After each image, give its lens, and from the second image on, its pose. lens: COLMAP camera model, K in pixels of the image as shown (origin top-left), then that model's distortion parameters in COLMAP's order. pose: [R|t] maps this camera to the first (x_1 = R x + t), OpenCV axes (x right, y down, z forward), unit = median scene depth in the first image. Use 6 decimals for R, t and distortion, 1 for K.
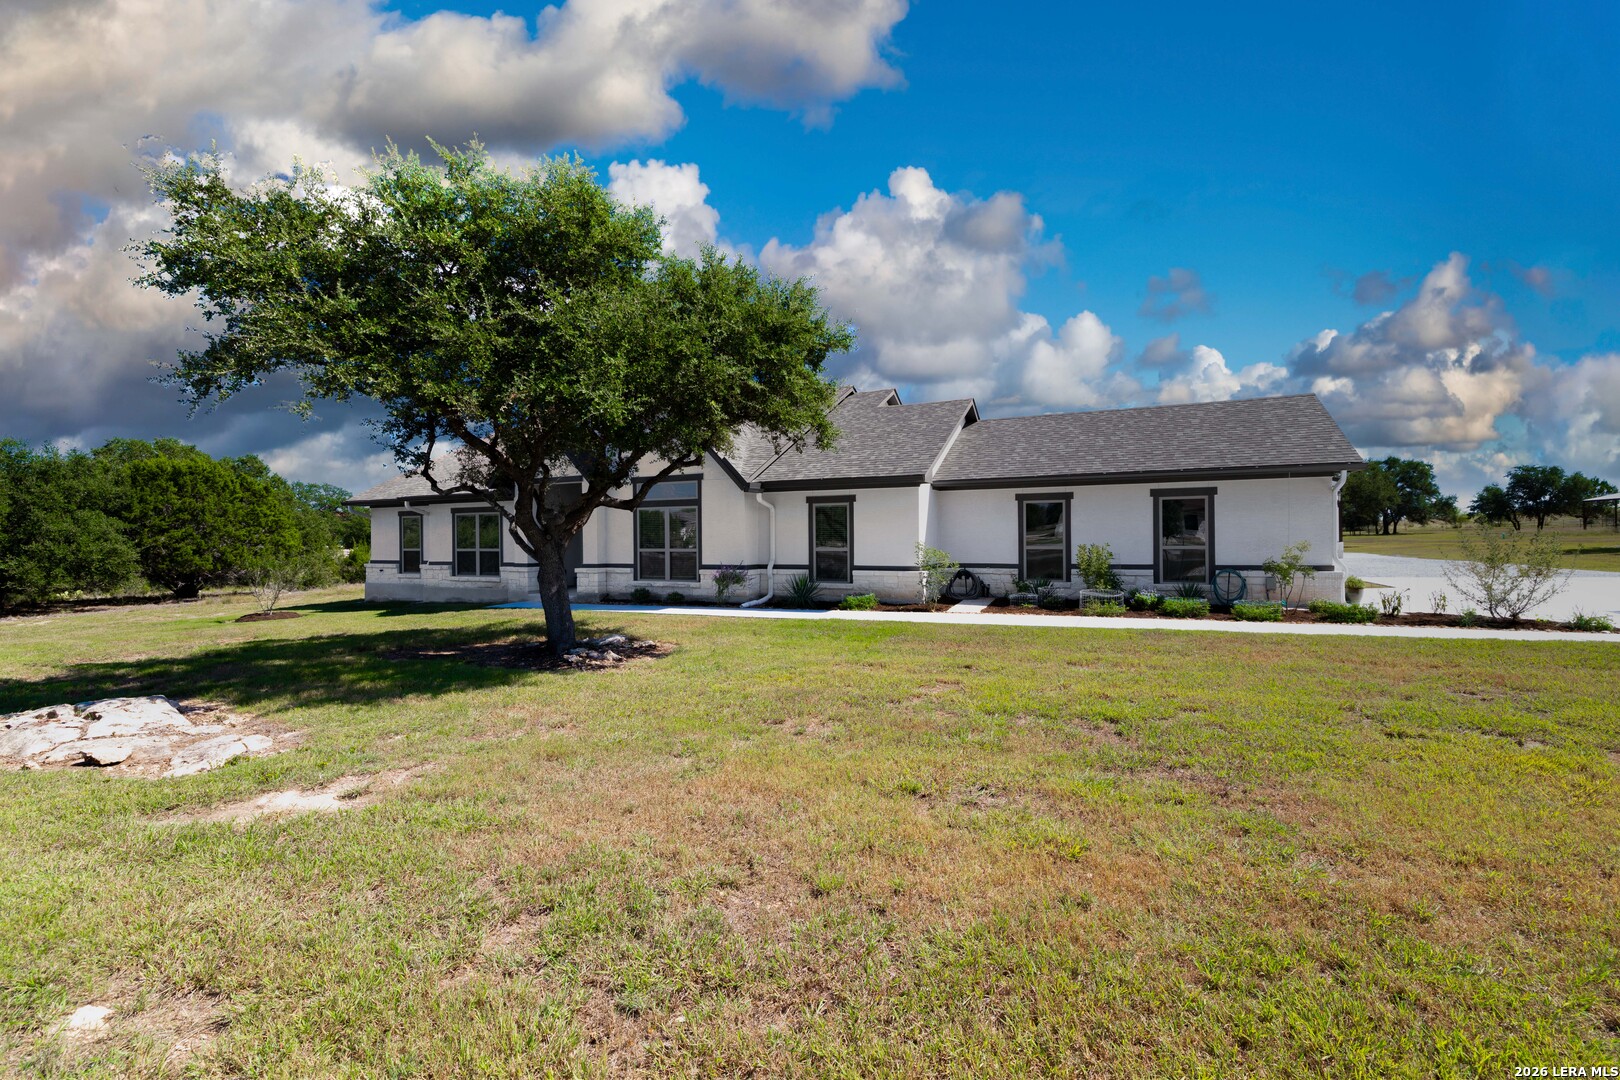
lens RADIAL K [[707.6, 0, 805.7], [0, 707.6, 540.0], [0, 0, 1]] dist [-0.005842, 0.005918]
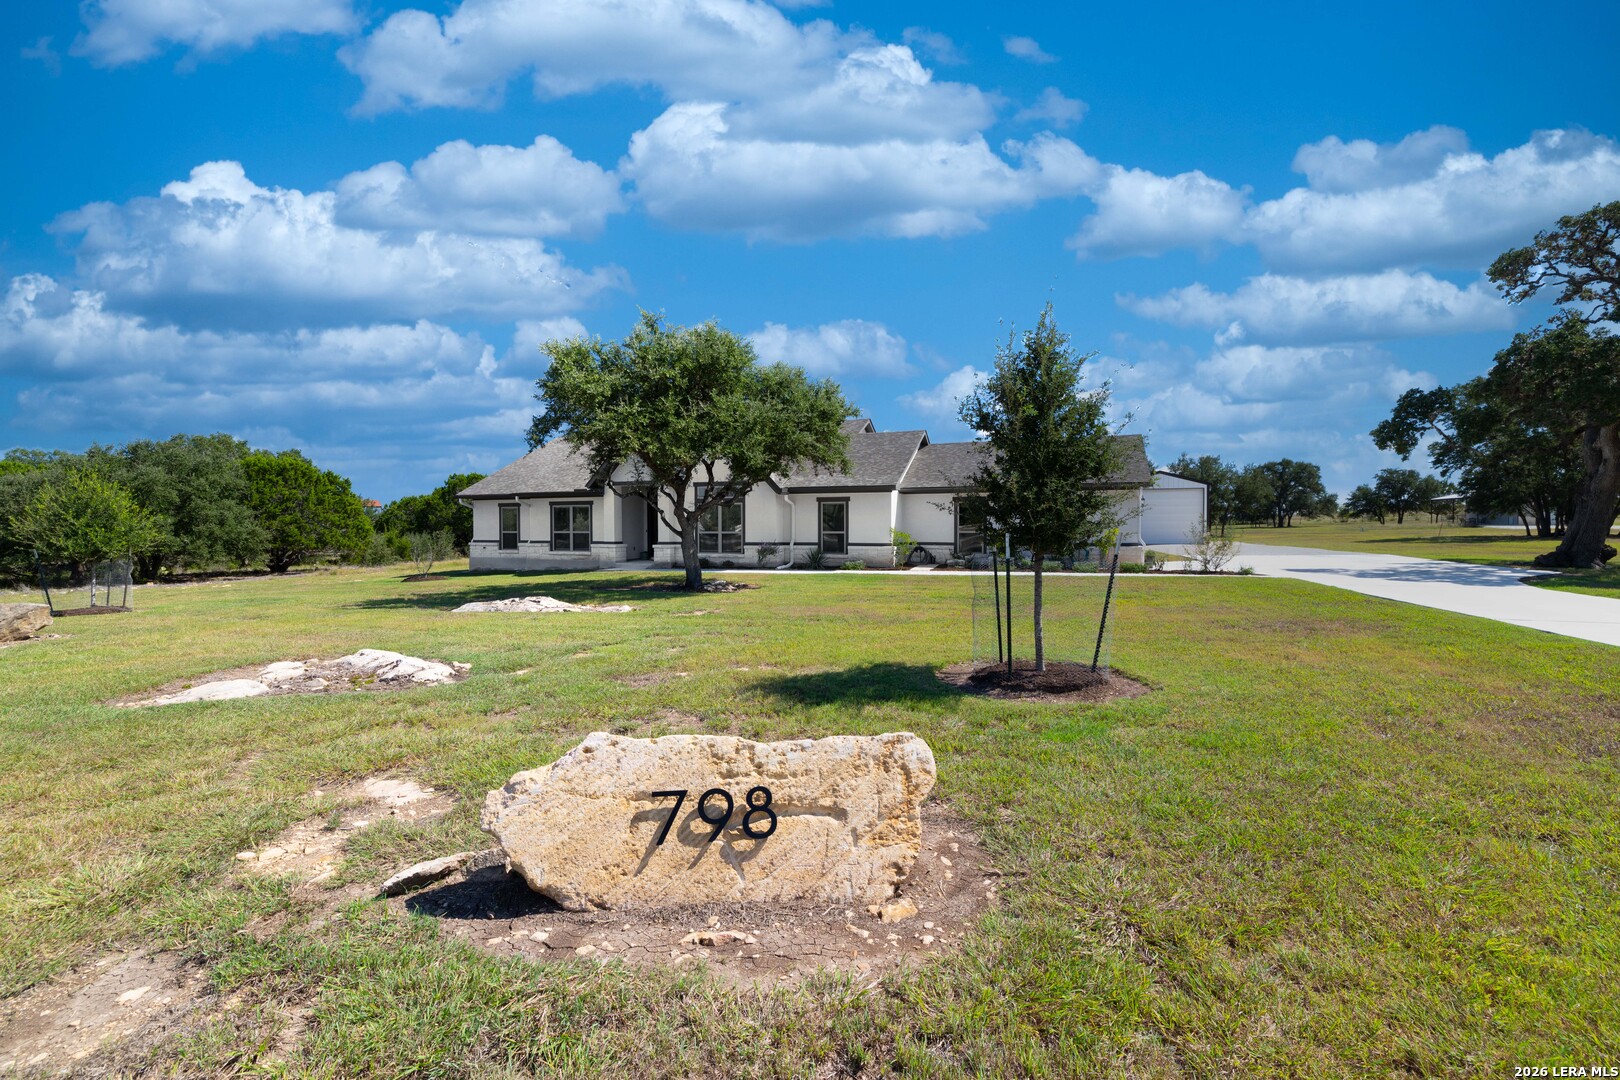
lens RADIAL K [[707.6, 0, 813.3], [0, 707.6, 535.8], [0, 0, 1]] dist [-0.005842, 0.005918]
pose [[0.996737, 0.005432, 0.080539, -0.118676], [-0.006111, 0.999948, 0.008182, 0.008035], [-0.080490, -0.008648, 0.996718, -0.470846]]
